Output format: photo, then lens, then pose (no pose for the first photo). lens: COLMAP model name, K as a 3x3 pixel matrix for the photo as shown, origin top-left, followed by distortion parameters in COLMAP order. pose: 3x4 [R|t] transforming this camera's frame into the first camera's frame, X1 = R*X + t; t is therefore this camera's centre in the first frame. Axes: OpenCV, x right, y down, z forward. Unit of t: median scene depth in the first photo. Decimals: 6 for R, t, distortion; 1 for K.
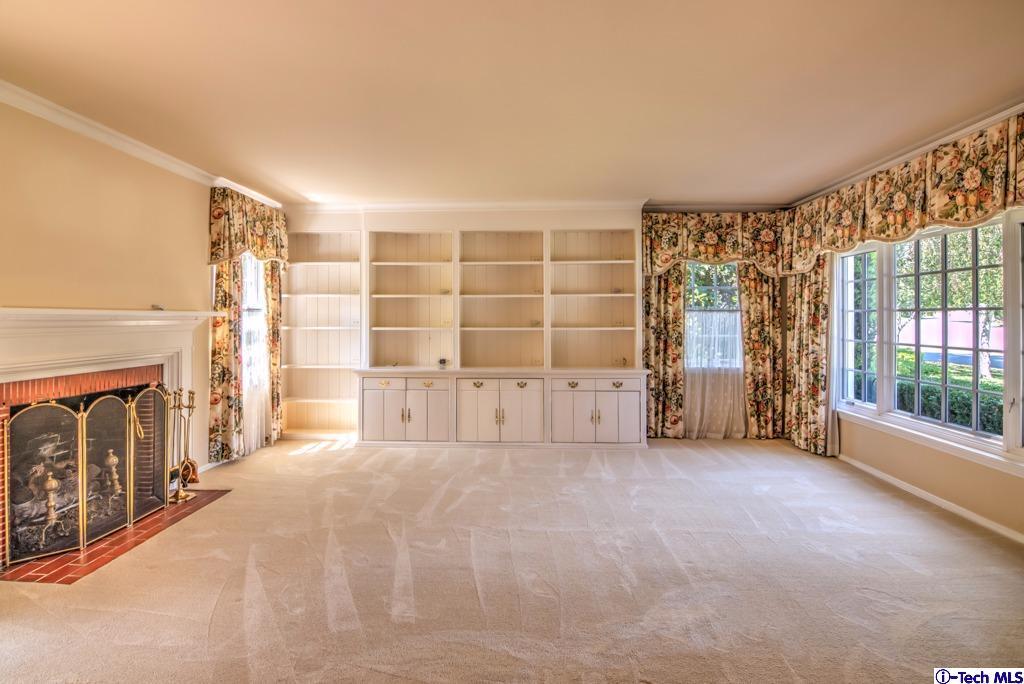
lens RADIAL K [[534.8, 0, 513.6], [0, 534.8, 329.4], [0, 0, 1]] dist [0.002771, -0.019118]
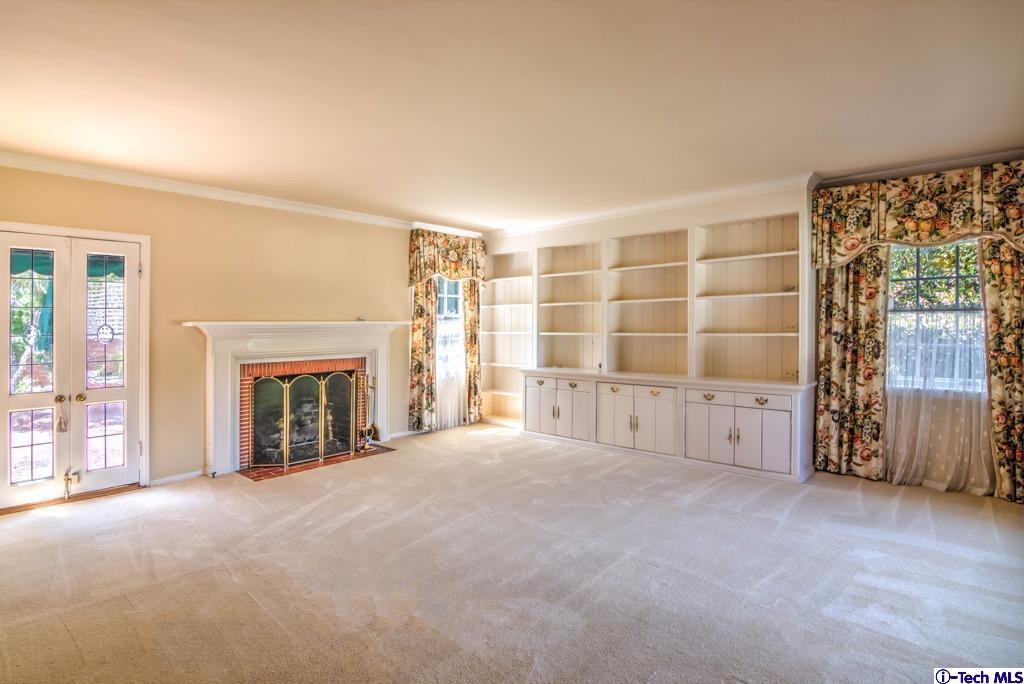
lens RADIAL K [[525.5, 0, 499.3], [0, 525.5, 339.0], [0, 0, 1]] dist [0.003116, -0.017920]
pose [[0.761681, 0.010392, -0.647868, 0.392308], [-0.003698, 0.999925, 0.011691, -0.002498], [0.647941, -0.006509, 0.761663, 0.095425]]
